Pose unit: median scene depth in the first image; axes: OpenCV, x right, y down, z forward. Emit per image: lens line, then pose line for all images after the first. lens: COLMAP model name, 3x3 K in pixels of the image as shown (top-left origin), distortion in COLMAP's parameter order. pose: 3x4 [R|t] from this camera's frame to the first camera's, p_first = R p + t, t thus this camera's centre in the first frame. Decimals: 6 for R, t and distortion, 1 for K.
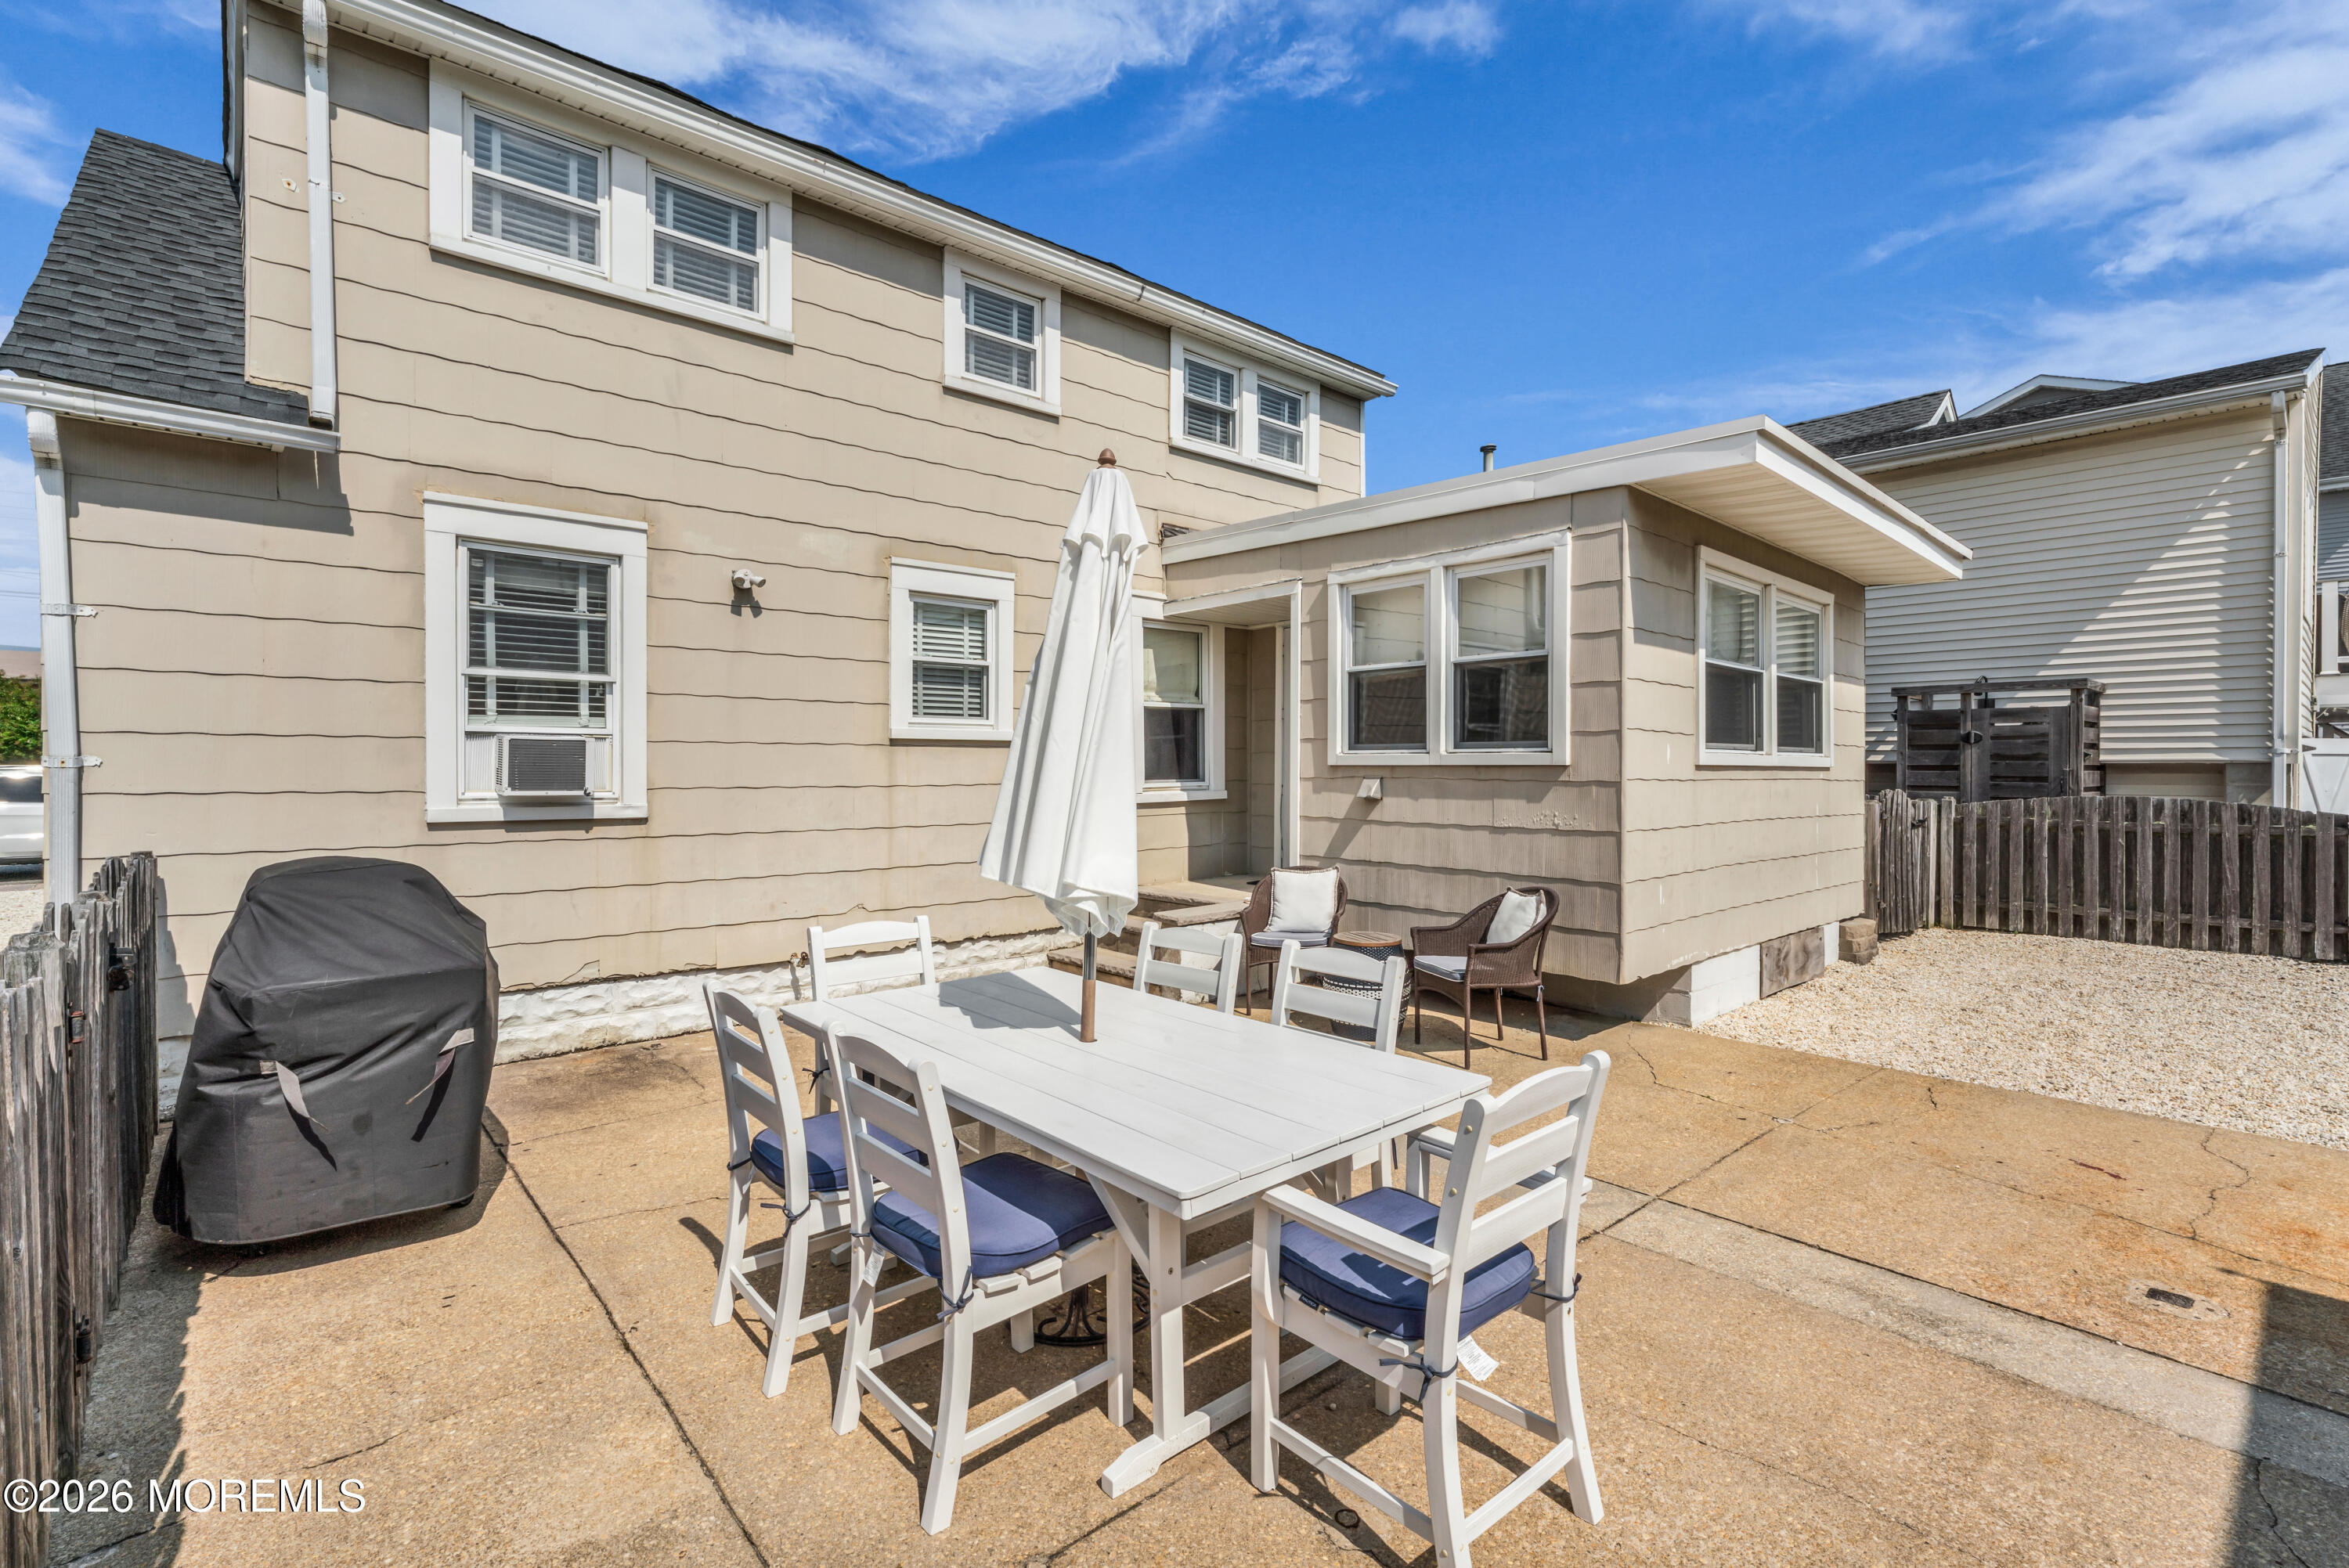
lens RADIAL K [[1060.3, 0, 1173.6], [0, 1060.3, 777.7], [0, 0, 1]] dist [0.002578, -0.000350]
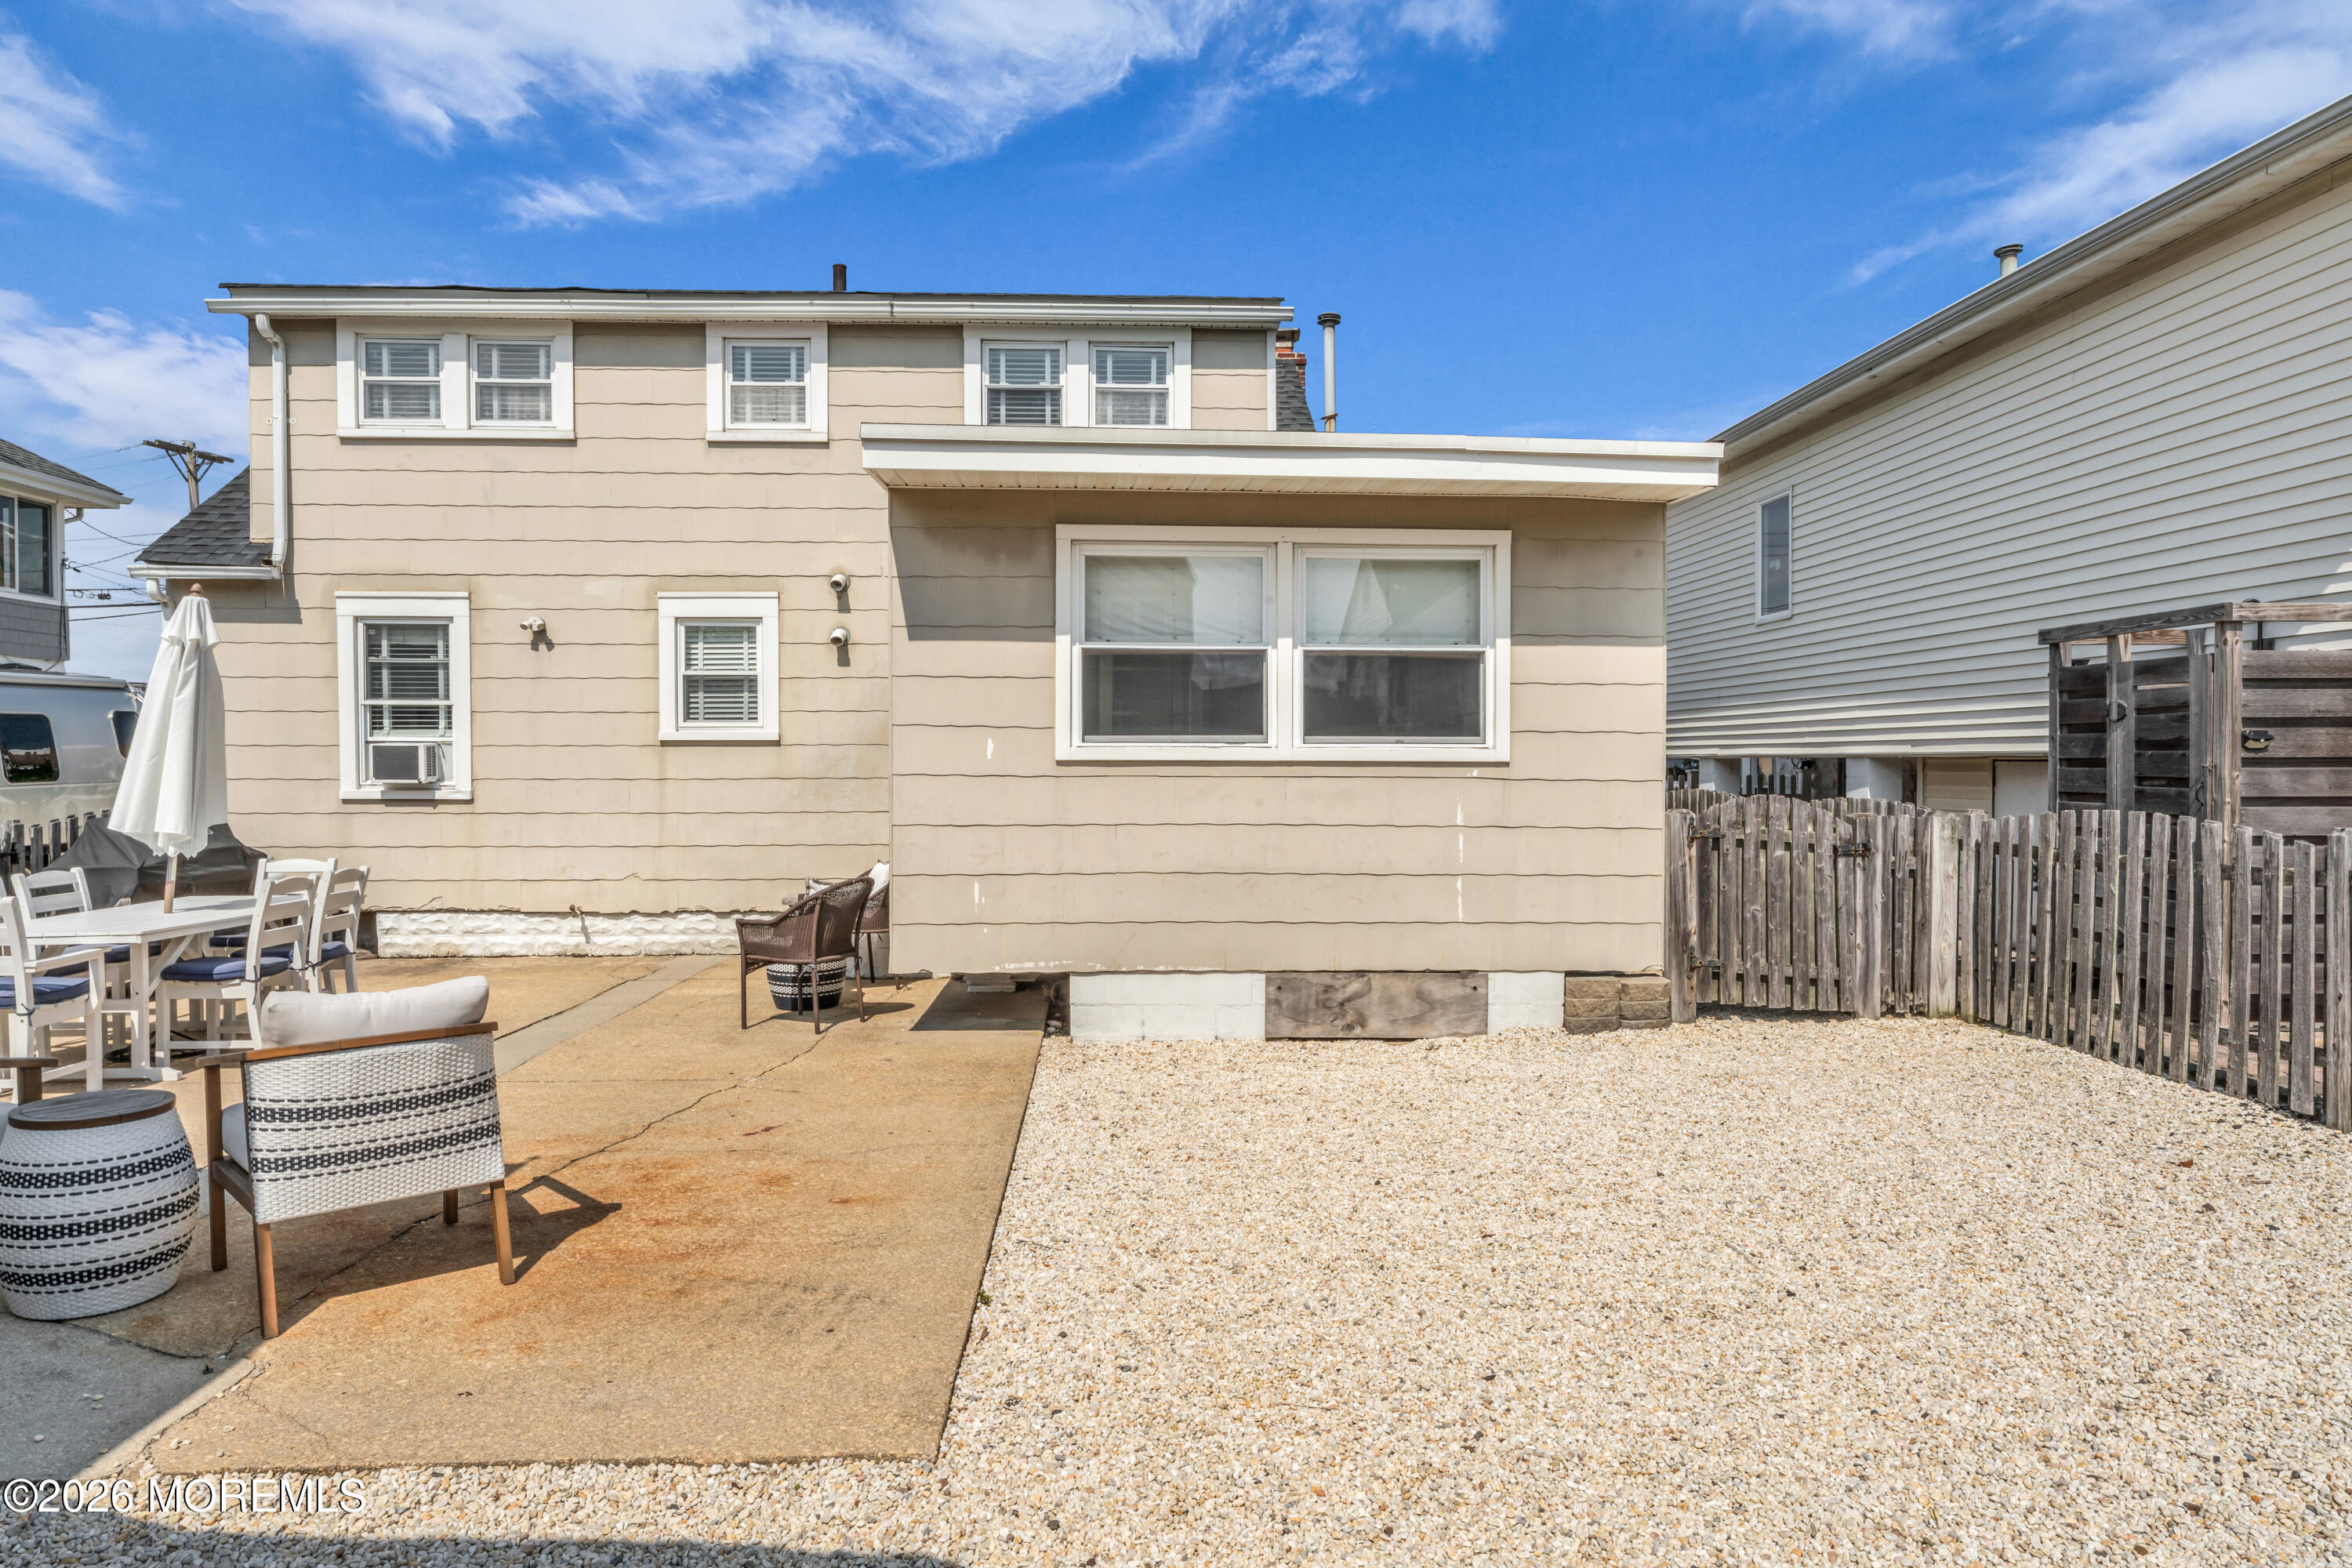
lens RADIAL K [[1434.7, 0, 1179.7], [0, 1434.7, 791.1], [0, 0, 1]] dist [-0.006069, 0.009024]
pose [[0.781321, 0.011623, -0.624021, 1.393406], [-0.003885, 0.999898, 0.013760, -0.003702], [0.624117, -0.008327, 0.781287, 0.089644]]
